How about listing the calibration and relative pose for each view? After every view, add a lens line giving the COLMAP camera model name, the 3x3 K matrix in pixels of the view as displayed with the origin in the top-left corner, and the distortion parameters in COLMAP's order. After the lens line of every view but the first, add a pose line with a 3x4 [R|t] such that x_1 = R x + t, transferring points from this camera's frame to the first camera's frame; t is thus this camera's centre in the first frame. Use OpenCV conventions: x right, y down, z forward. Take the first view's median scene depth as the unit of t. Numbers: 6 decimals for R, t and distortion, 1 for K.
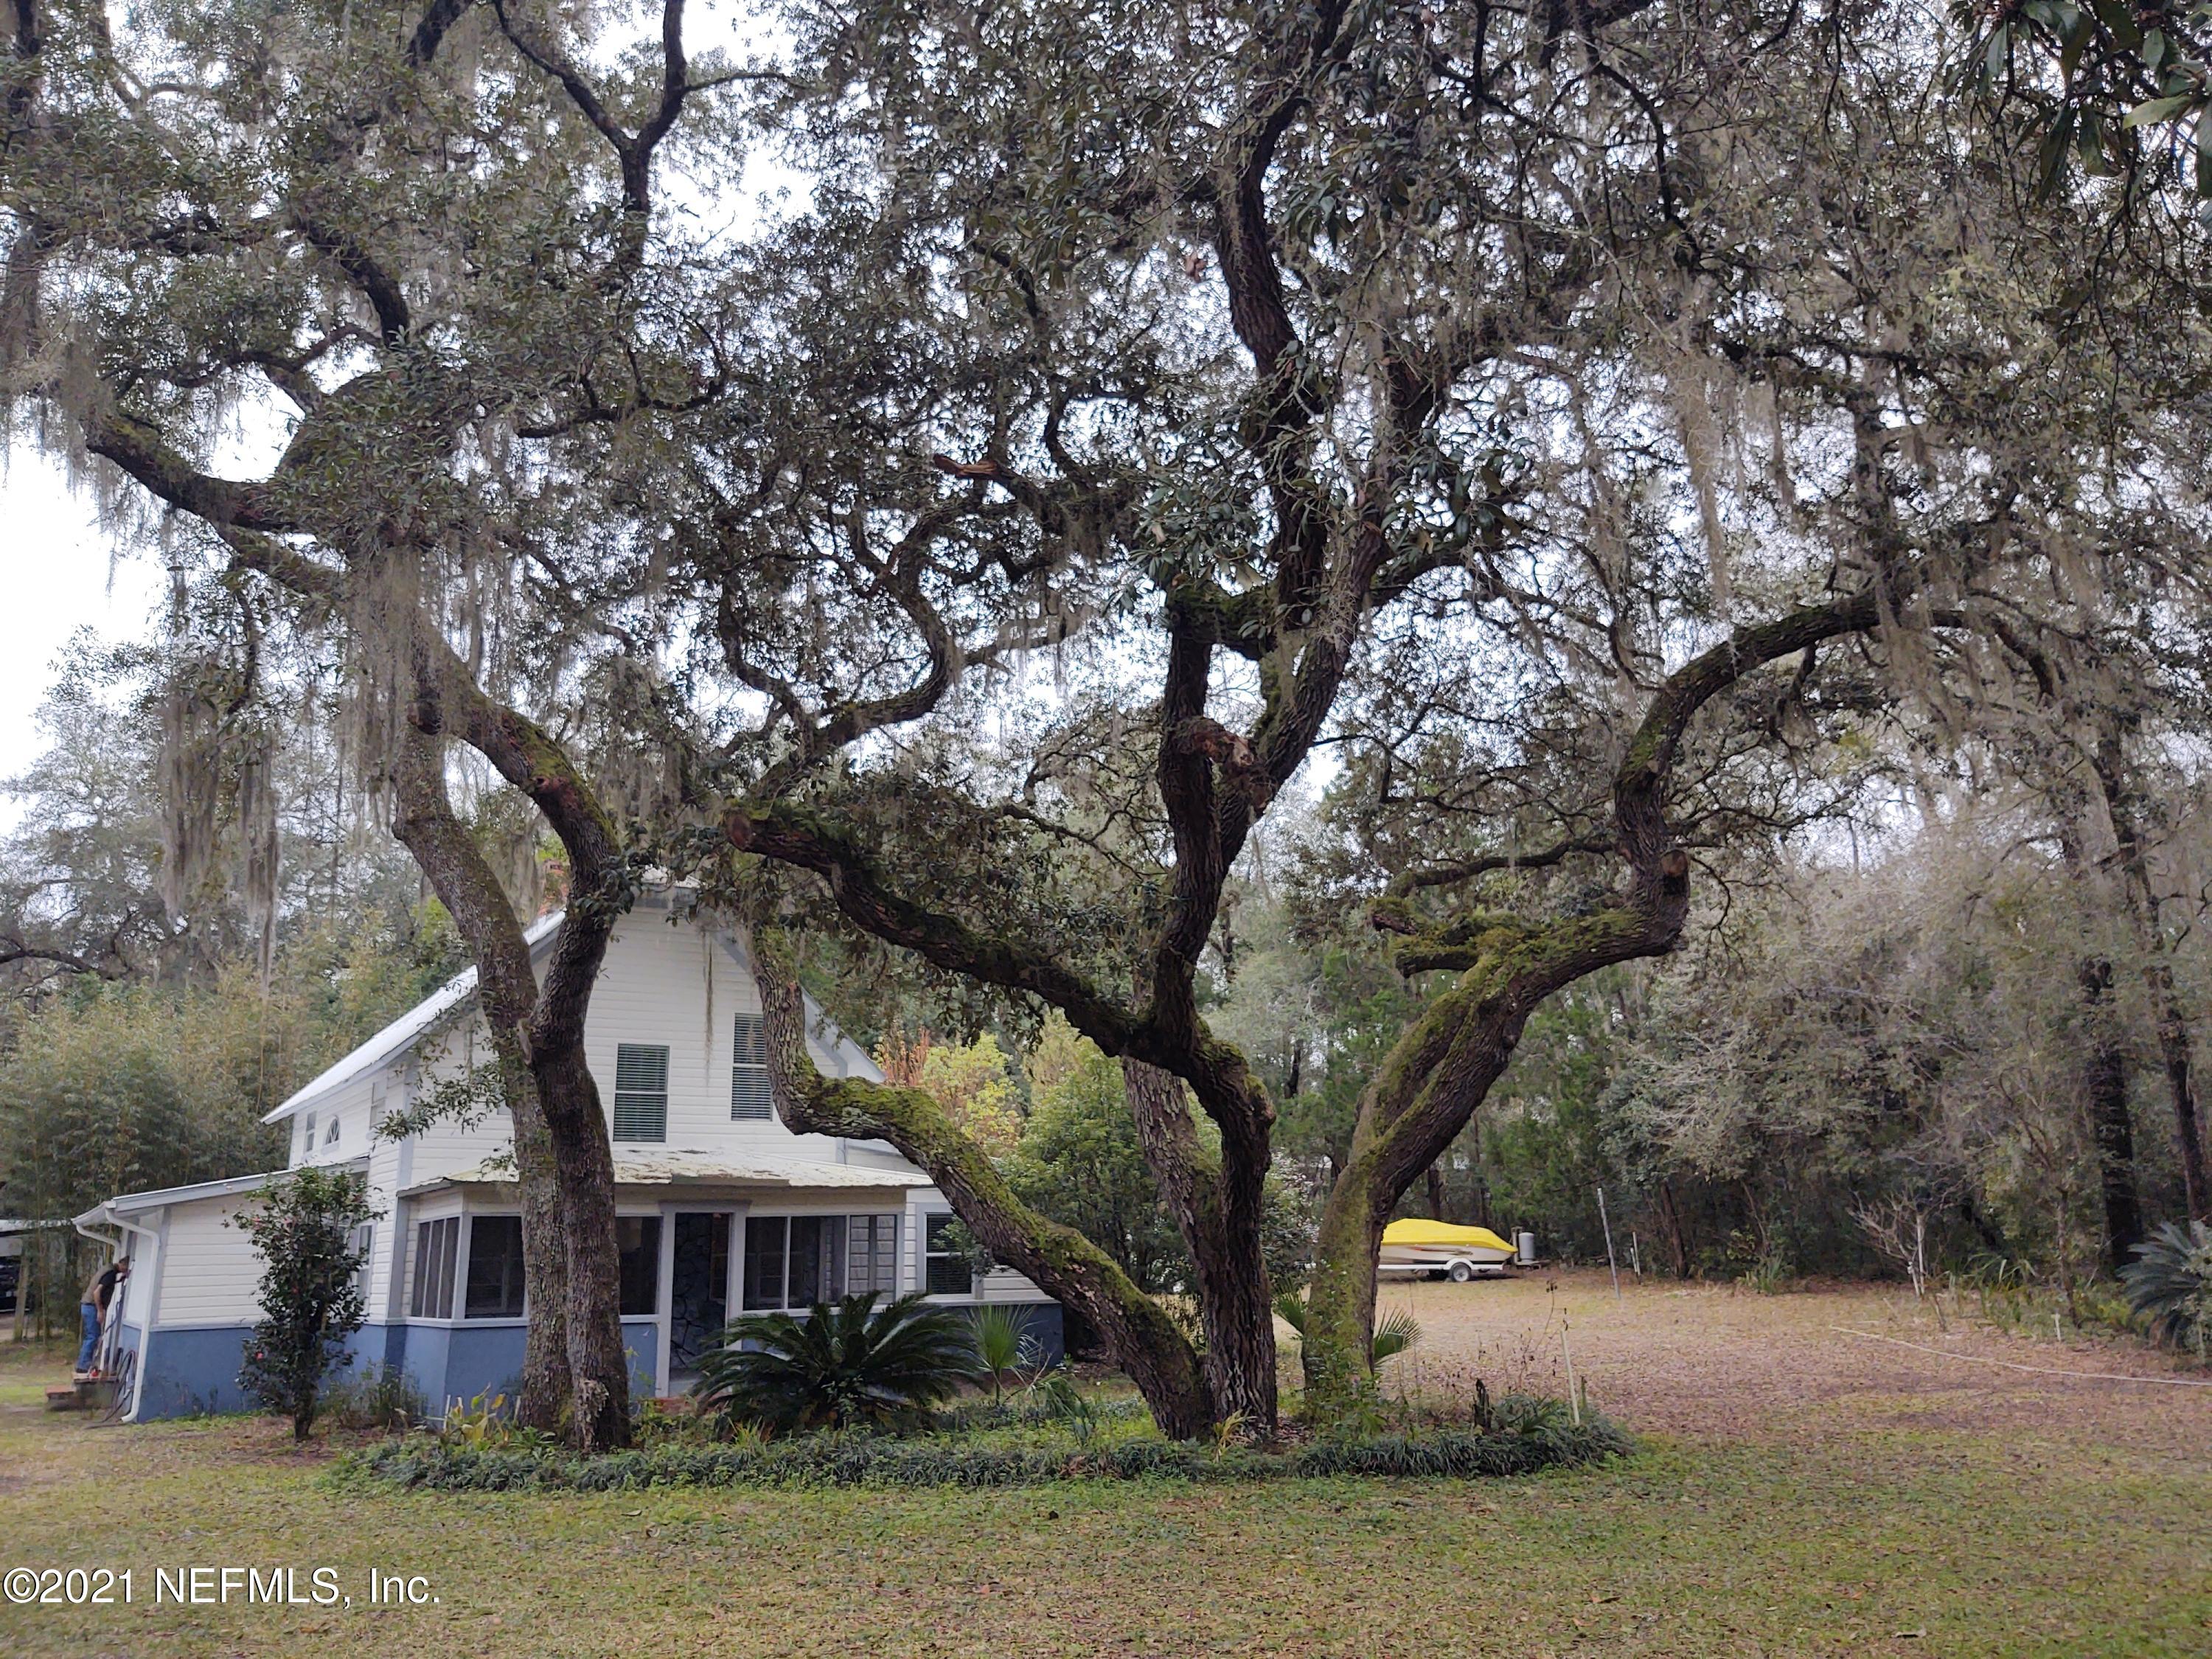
lens RADIAL K [[1688.1, 0, 1065.9], [0, 1688.1, 811.7], [0, 0, 1]] dist [0.002001, 0.004537]
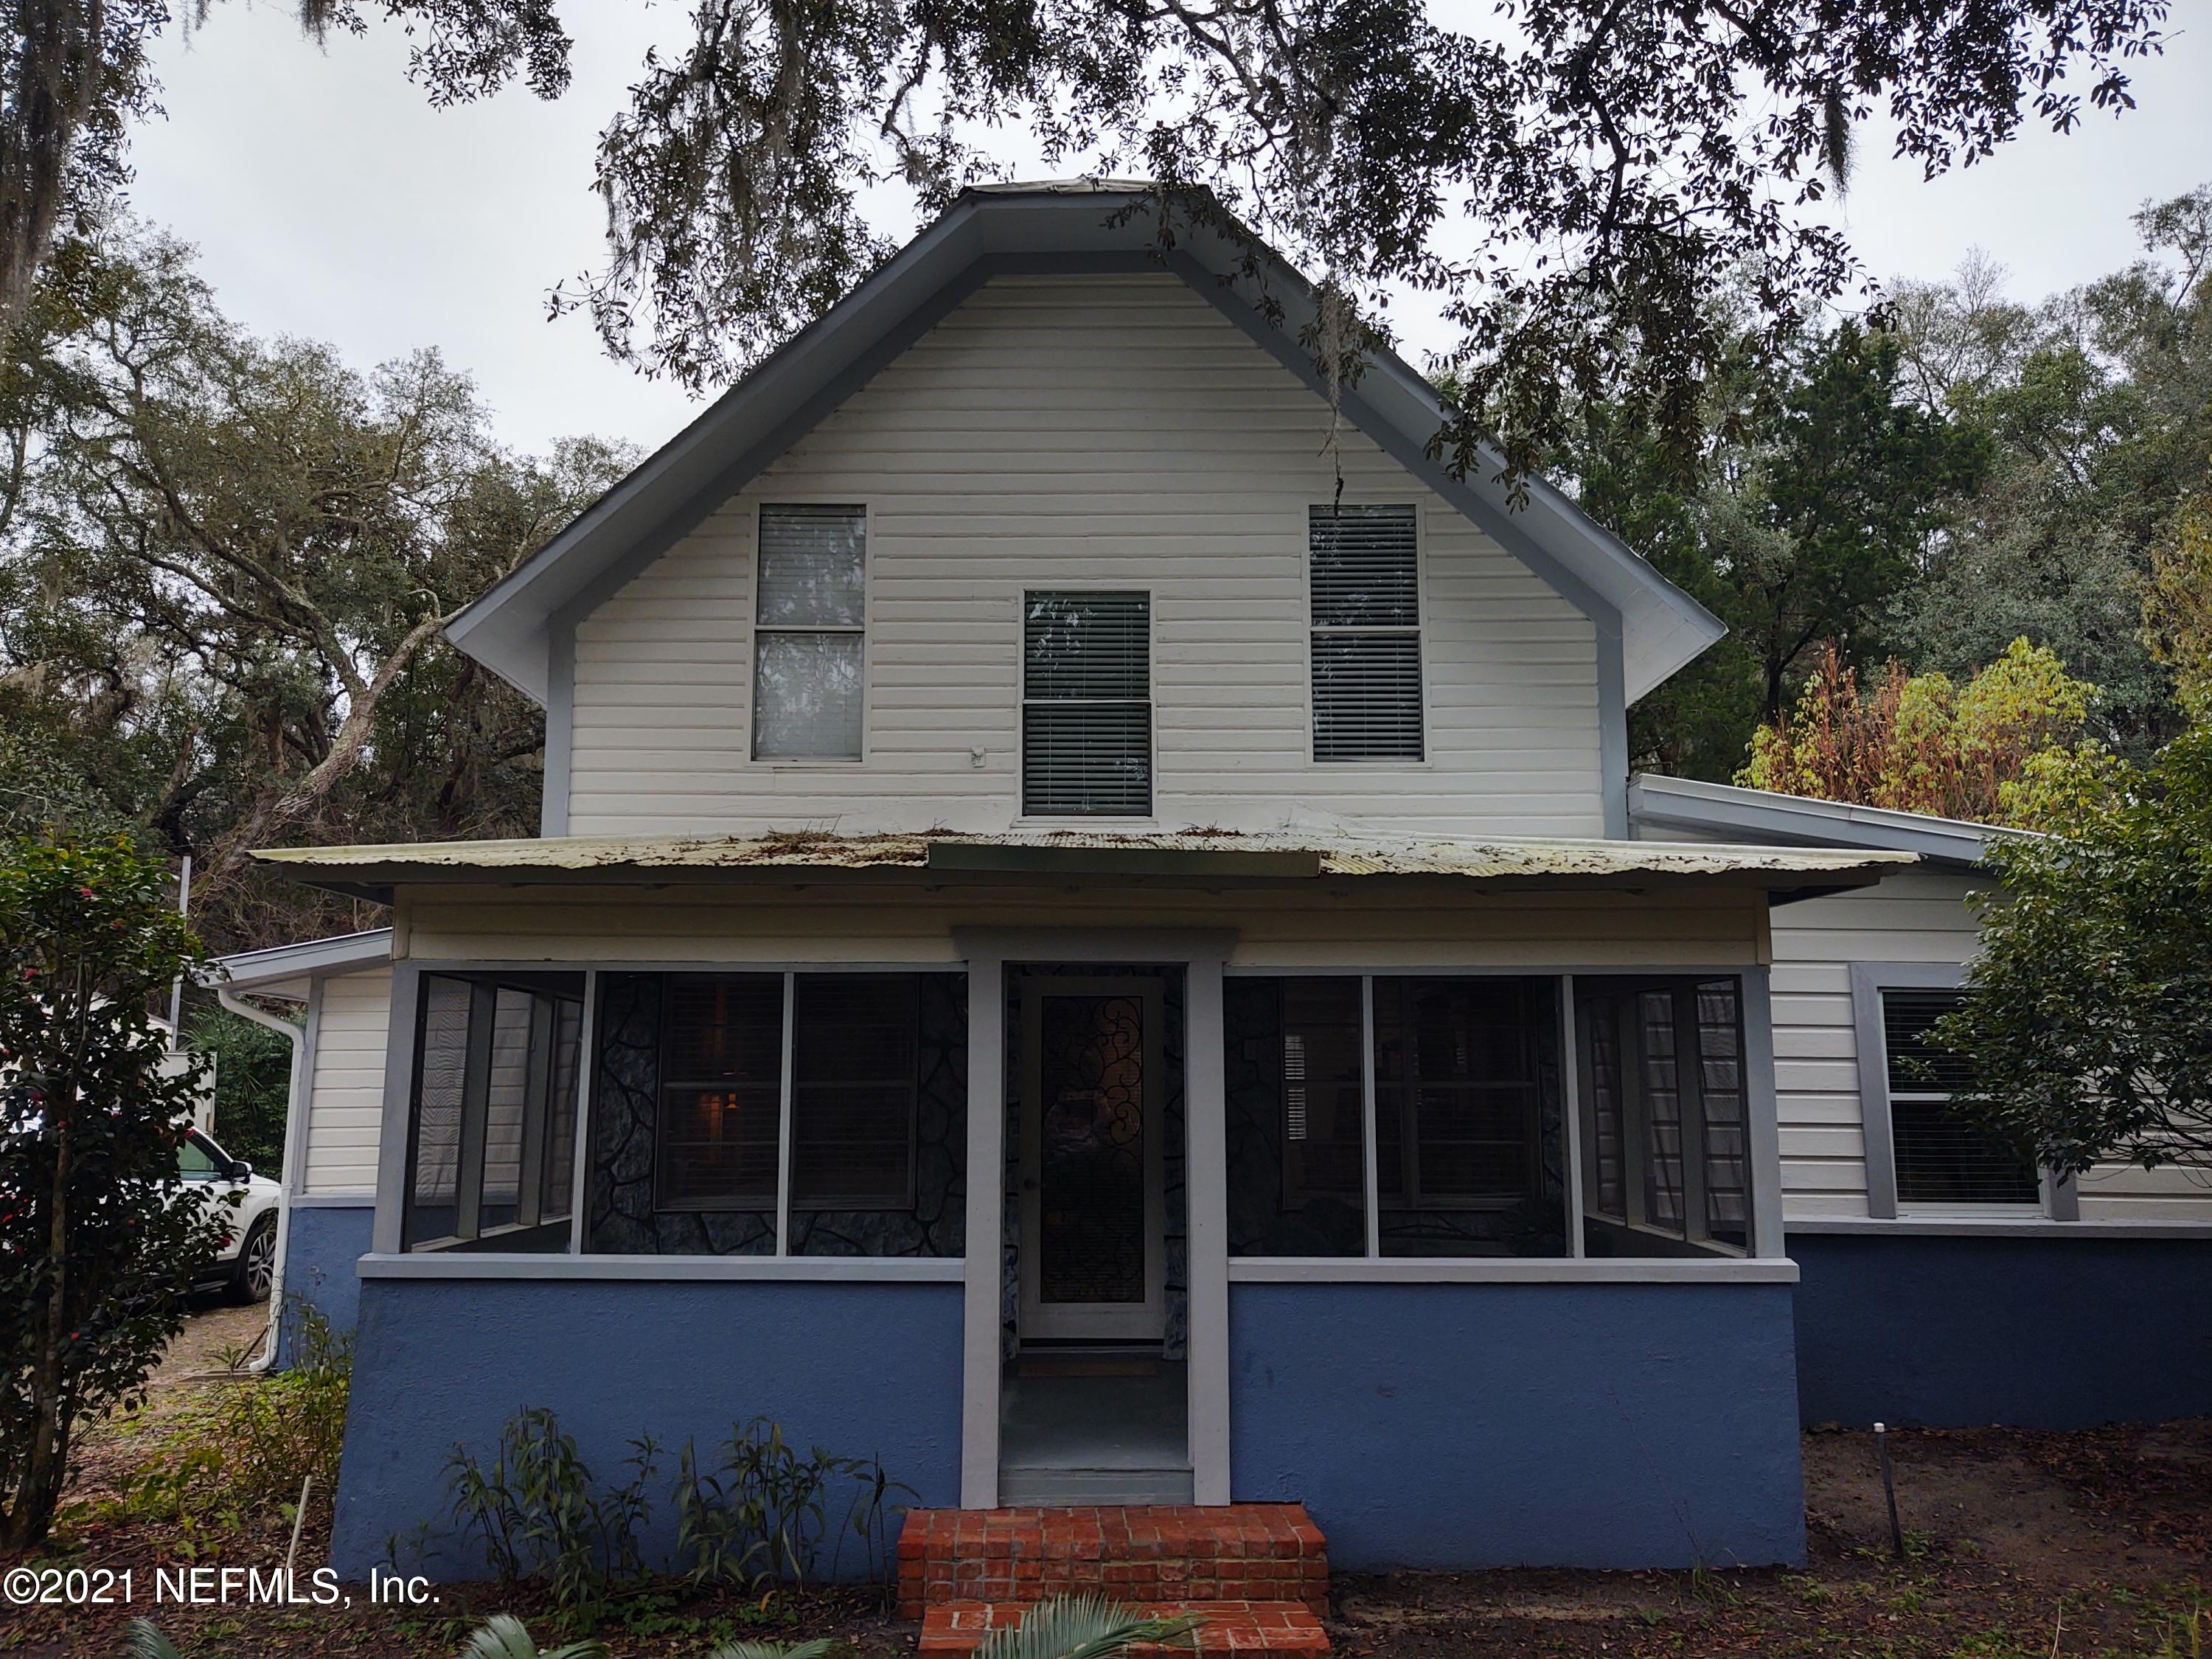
lens RADIAL K [[1688.1, 0, 1065.9], [0, 1688.1, 811.7], [0, 0, 1]] dist [0.002001, 0.004537]
pose [[0.841688, -0.077337, -0.534398, -0.037664], [0.123095, 0.991112, 0.050446, 0.188206], [0.525746, -0.108242, 0.843726, 0.710264]]
